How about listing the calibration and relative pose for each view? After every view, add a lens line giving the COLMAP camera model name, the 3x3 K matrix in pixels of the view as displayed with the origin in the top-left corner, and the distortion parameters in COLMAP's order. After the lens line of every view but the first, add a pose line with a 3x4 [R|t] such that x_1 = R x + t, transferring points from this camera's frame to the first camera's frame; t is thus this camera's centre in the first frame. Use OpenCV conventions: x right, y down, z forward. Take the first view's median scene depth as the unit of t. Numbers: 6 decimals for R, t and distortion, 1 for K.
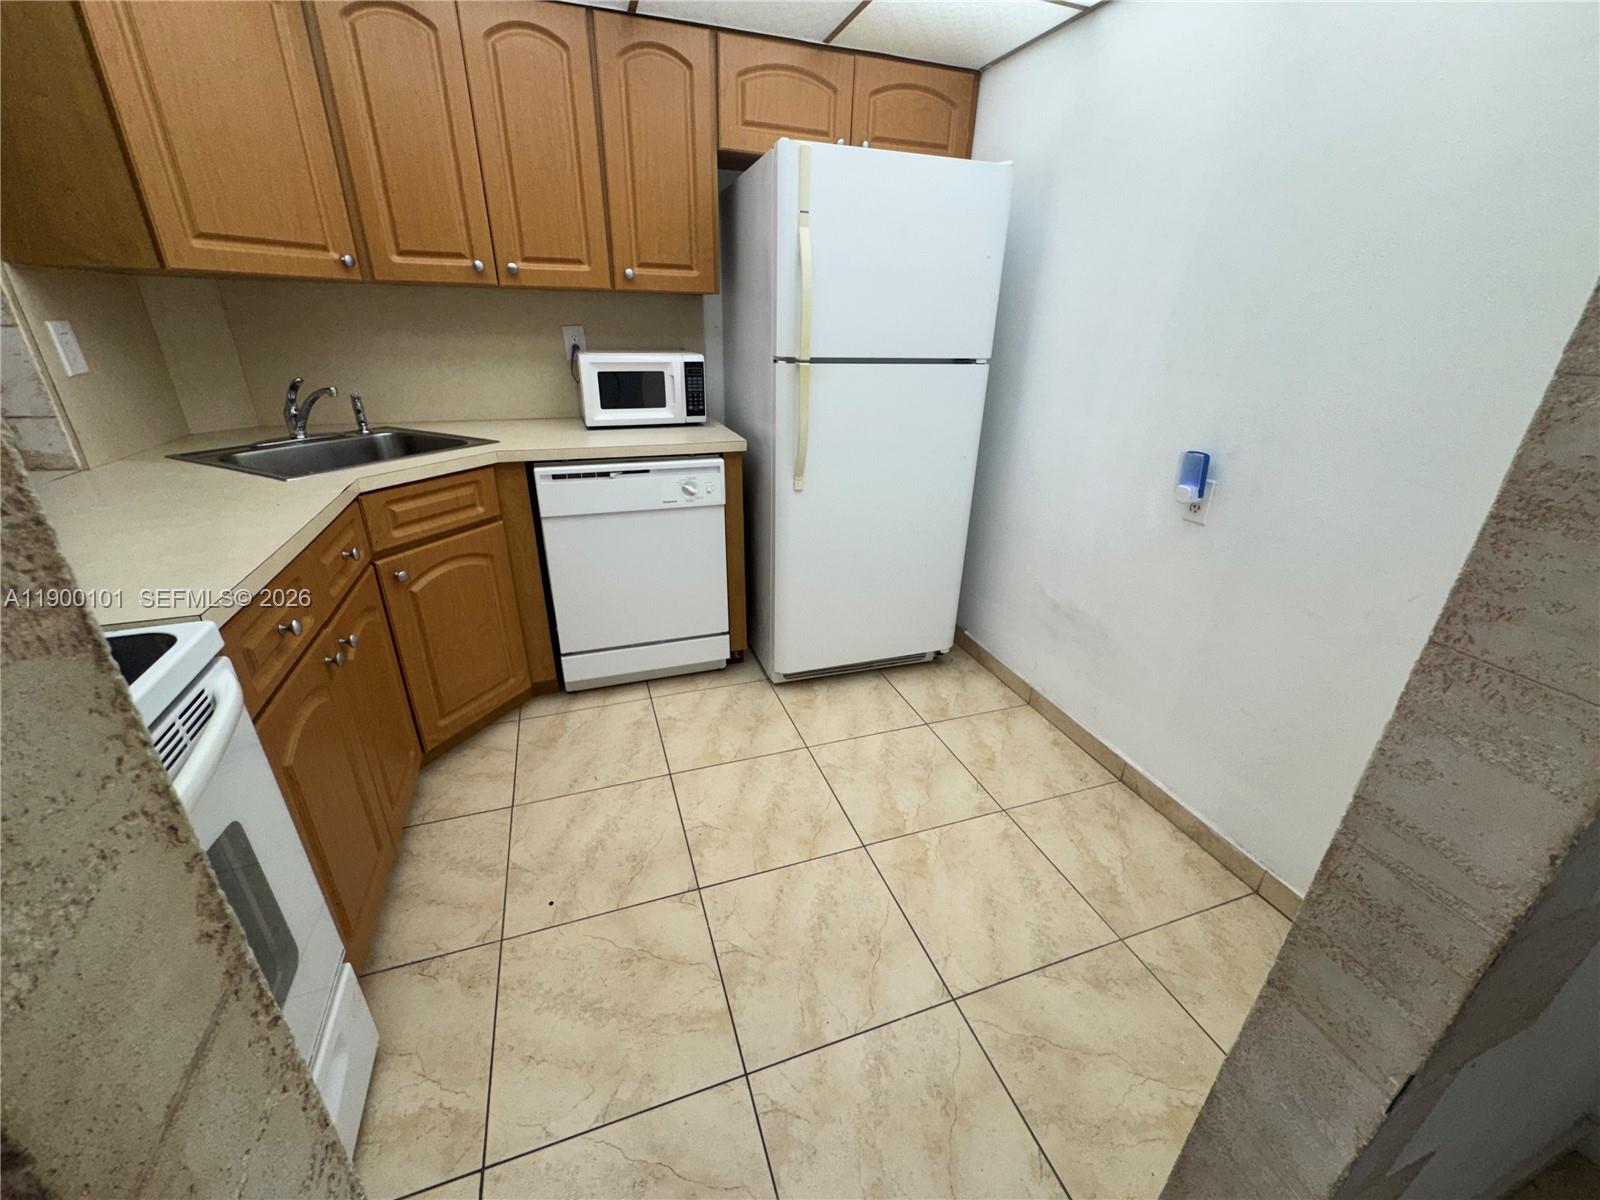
lens RADIAL K [[642.2, 0, 798.2], [0, 642.2, 598.0], [0, 0, 1]] dist [0.000718, 0.000828]
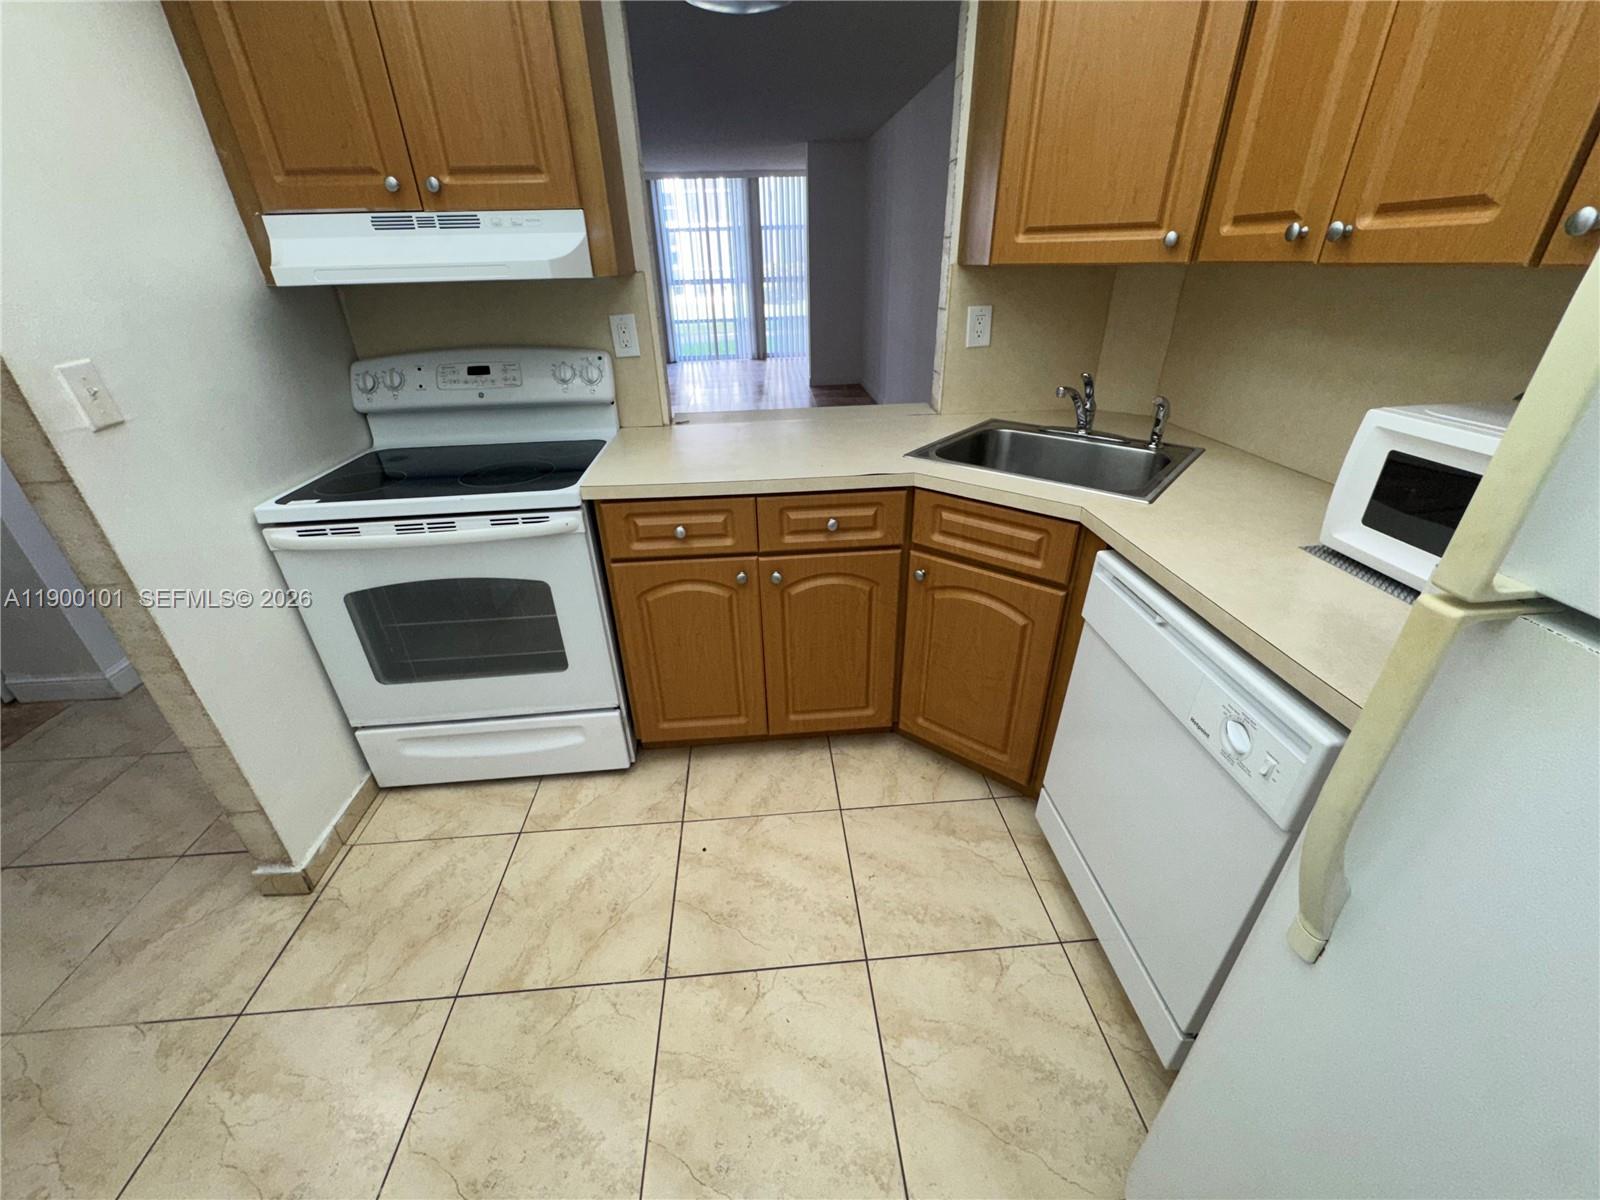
lens RADIAL K [[642.2, 0, 799.0], [0, 642.2, 597.2], [0, 0, 1]] dist [0.000718, 0.000828]
pose [[-0.258878, 0.437867, -0.860962, 0.291107], [-0.374626, 0.776060, 0.507332, -0.419639], [0.890302, 0.453876, -0.036869, 0.836504]]
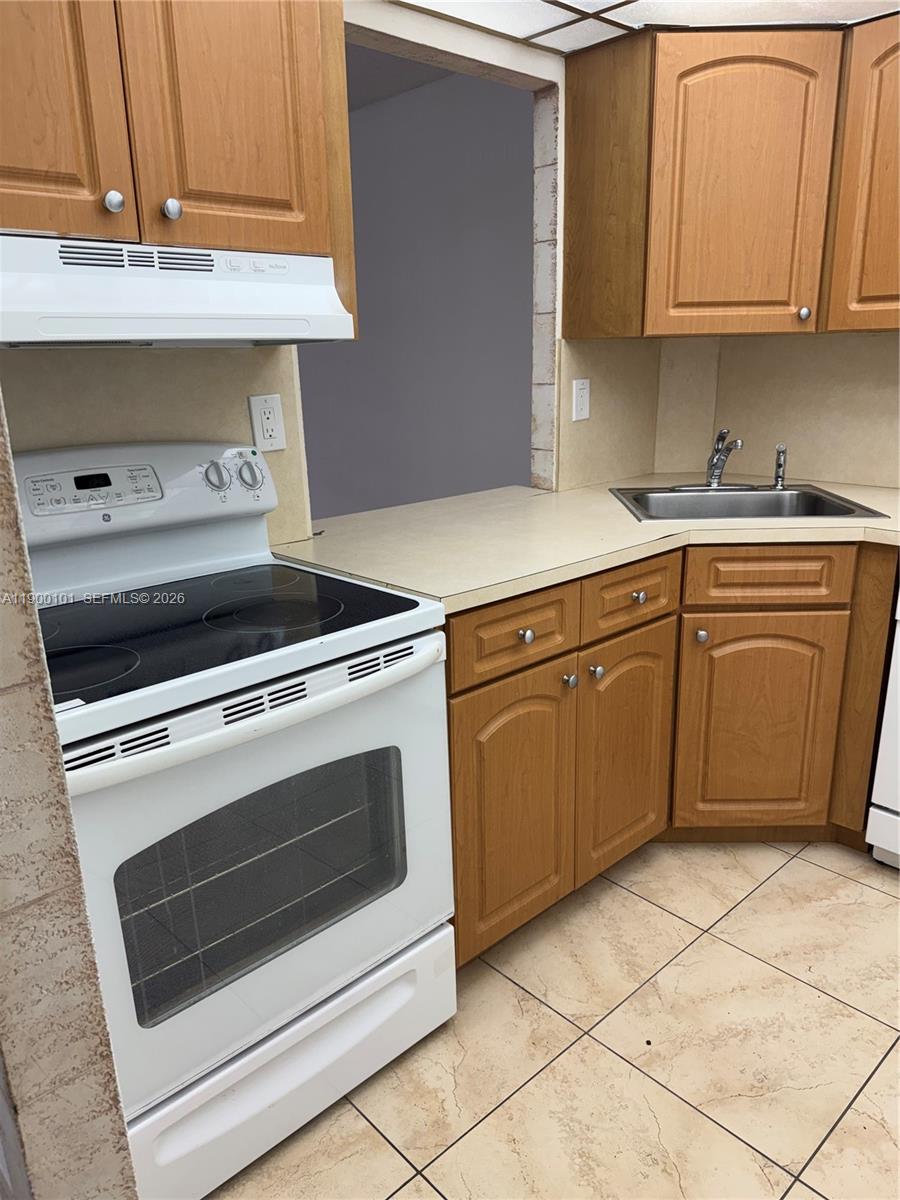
lens RADIAL K [[850.5, 0, 454.1], [0, 850.5, 601.5], [0, 0, 1]] dist [0.028993, -0.030397]
pose [[0.402263, 0.229615, -0.886263, 0.313092], [-0.341744, 0.935728, 0.087318, -0.062075], [0.849350, 0.267750, 0.454878, 0.103653]]
